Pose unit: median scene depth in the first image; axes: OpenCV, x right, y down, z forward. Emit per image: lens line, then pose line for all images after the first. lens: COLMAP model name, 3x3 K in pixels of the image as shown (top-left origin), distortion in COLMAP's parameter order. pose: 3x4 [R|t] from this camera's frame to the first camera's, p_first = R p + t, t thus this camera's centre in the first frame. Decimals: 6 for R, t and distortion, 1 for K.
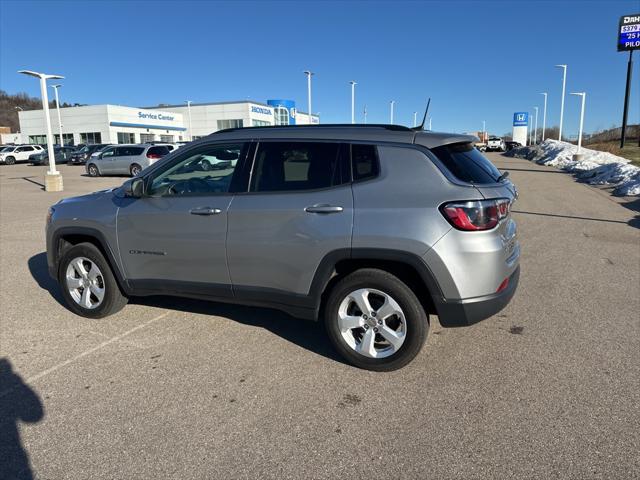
lens RADIAL K [[458.9, 0, 323.4], [0, 458.9, 236.9], [0, 0, 1]] dist [0.064316, -0.069063]
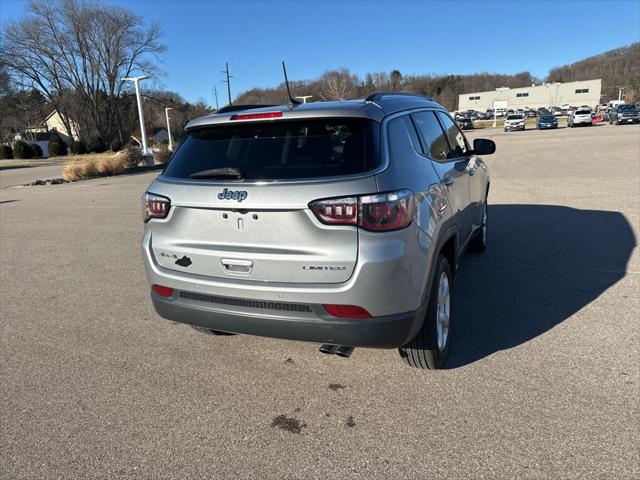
lens RADIAL K [[458.9, 0, 323.4], [0, 458.9, 236.9], [0, 0, 1]] dist [0.064316, -0.069063]
pose [[0.004364, 0.244236, -0.969706, 0.942559], [-0.132010, 0.961369, 0.241542, -0.195636], [0.991239, 0.126956, 0.036437, 0.974205]]
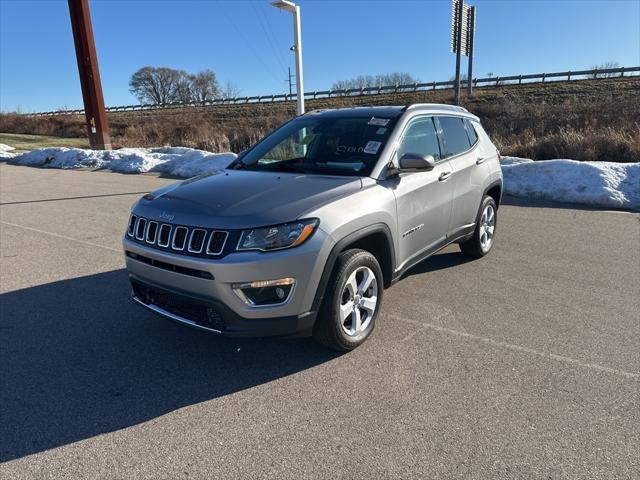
lens RADIAL K [[461.4, 0, 320.0], [0, 461.4, 240.0], [0, 0, 1]] dist [0.087669, -0.134907]
pose [[0.219556, -0.229304, 0.948269, -1.316723], [0.201817, 0.961637, 0.185809, -0.162896], [-0.954497, 0.150581, 0.257411, 0.914307]]
